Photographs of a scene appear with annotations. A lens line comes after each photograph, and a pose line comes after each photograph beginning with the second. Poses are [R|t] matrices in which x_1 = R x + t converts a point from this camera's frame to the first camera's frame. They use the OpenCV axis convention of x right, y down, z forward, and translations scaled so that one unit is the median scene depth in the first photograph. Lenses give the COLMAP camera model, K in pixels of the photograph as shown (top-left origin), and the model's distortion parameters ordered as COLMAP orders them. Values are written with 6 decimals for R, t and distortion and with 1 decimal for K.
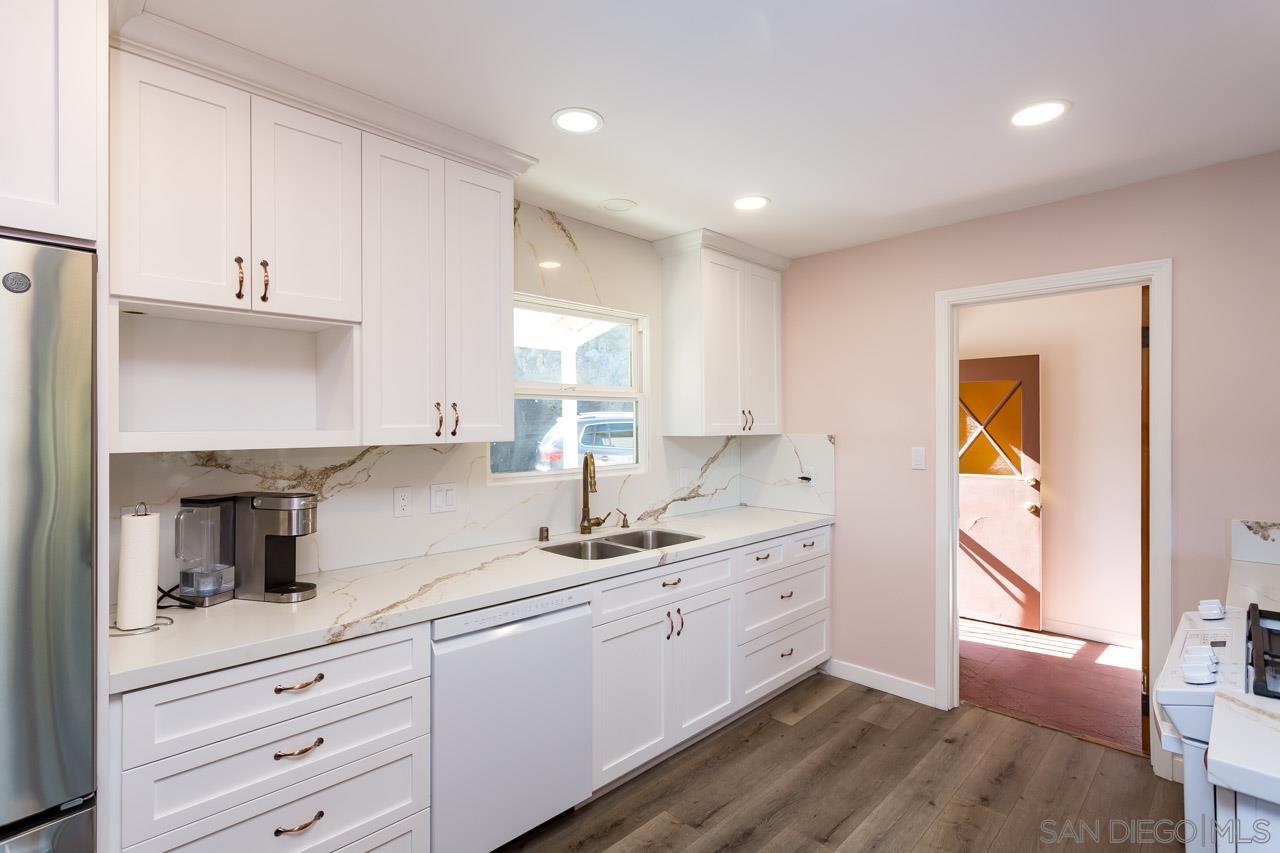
lens RADIAL K [[609.3, 0, 619.1], [0, 609.3, 424.5], [0, 0, 1]] dist [0.006308, 0.000354]
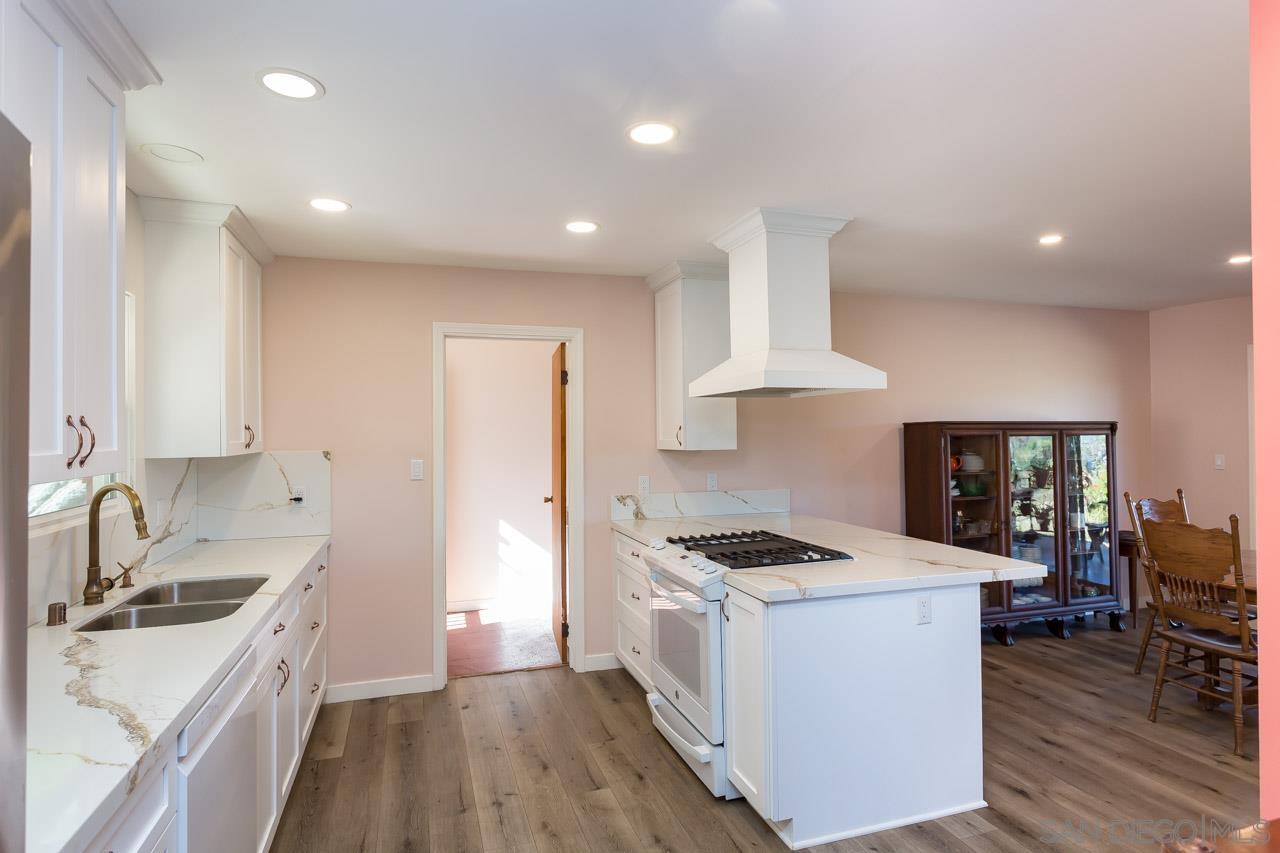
lens RADIAL K [[684.8, 0, 638.7], [0, 684.8, 424.5], [0, 0, 1]] dist [-0.009553, 0.002288]
pose [[0.438737, 0.007525, 0.898584, -0.472346], [0.007437, 0.999900, -0.012005, -0.009369], [-0.898585, 0.011950, 0.438637, 0.108243]]
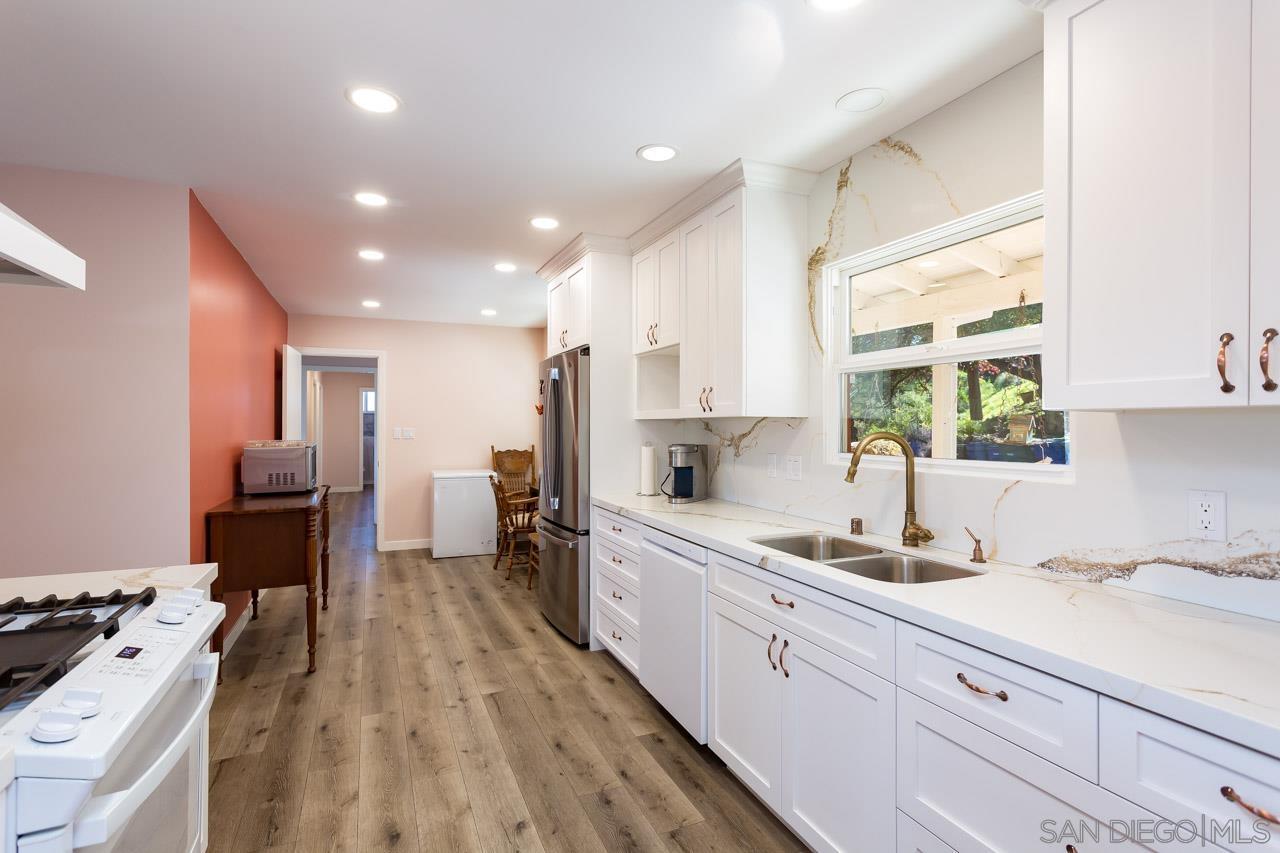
lens RADIAL K [[609.3, 0, 641.7], [0, 609.3, 424.9], [0, 0, 1]] dist [0.006308, 0.000354]
pose [[-0.349847, -0.000636, -0.936806, 0.904186], [-0.002487, 0.999997, 0.000250, 0.041143], [0.936803, 0.002418, -0.349848, 1.154590]]
